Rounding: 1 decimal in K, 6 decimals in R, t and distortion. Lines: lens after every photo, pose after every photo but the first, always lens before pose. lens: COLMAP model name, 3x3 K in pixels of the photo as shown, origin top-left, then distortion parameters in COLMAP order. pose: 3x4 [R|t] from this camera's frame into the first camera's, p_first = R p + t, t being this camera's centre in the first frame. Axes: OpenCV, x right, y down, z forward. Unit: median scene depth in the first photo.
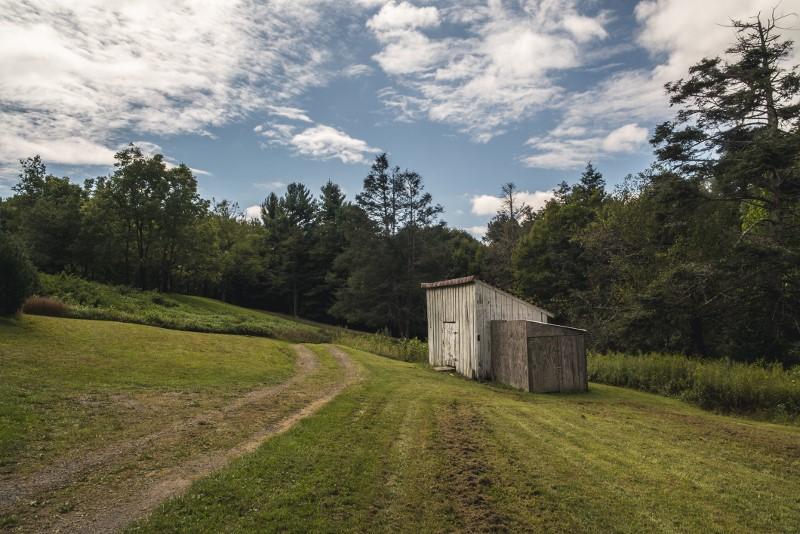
lens RADIAL K [[558.3, 0, 399.5], [0, 558.3, 265.4], [0, 0, 1]] dist [-0.071854, 0.028717]
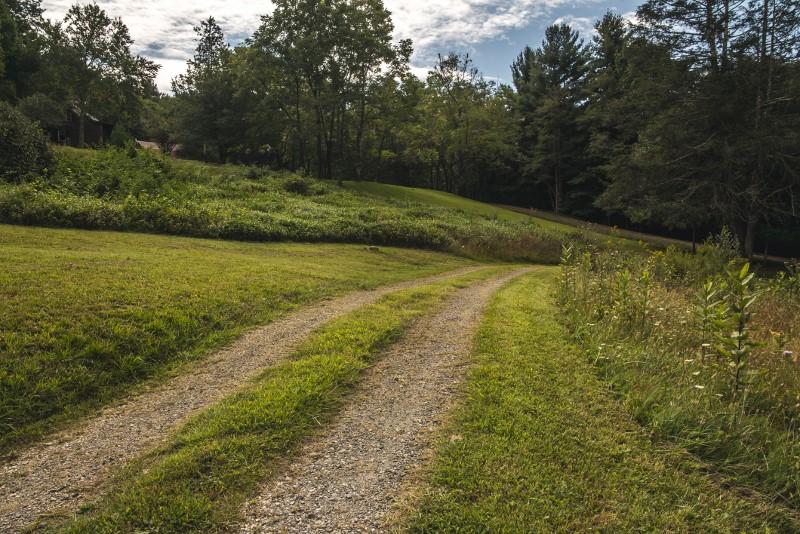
lens RADIAL K [[558.3, 0, 395.5], [0, 558.3, 266.1], [0, 0, 1]] dist [-0.071854, 0.028717]
pose [[0.870232, 0.033974, -0.491468, -0.016150], [0.052902, 0.985406, 0.161791, 0.031526], [0.489793, -0.166795, 0.855735, 0.282398]]
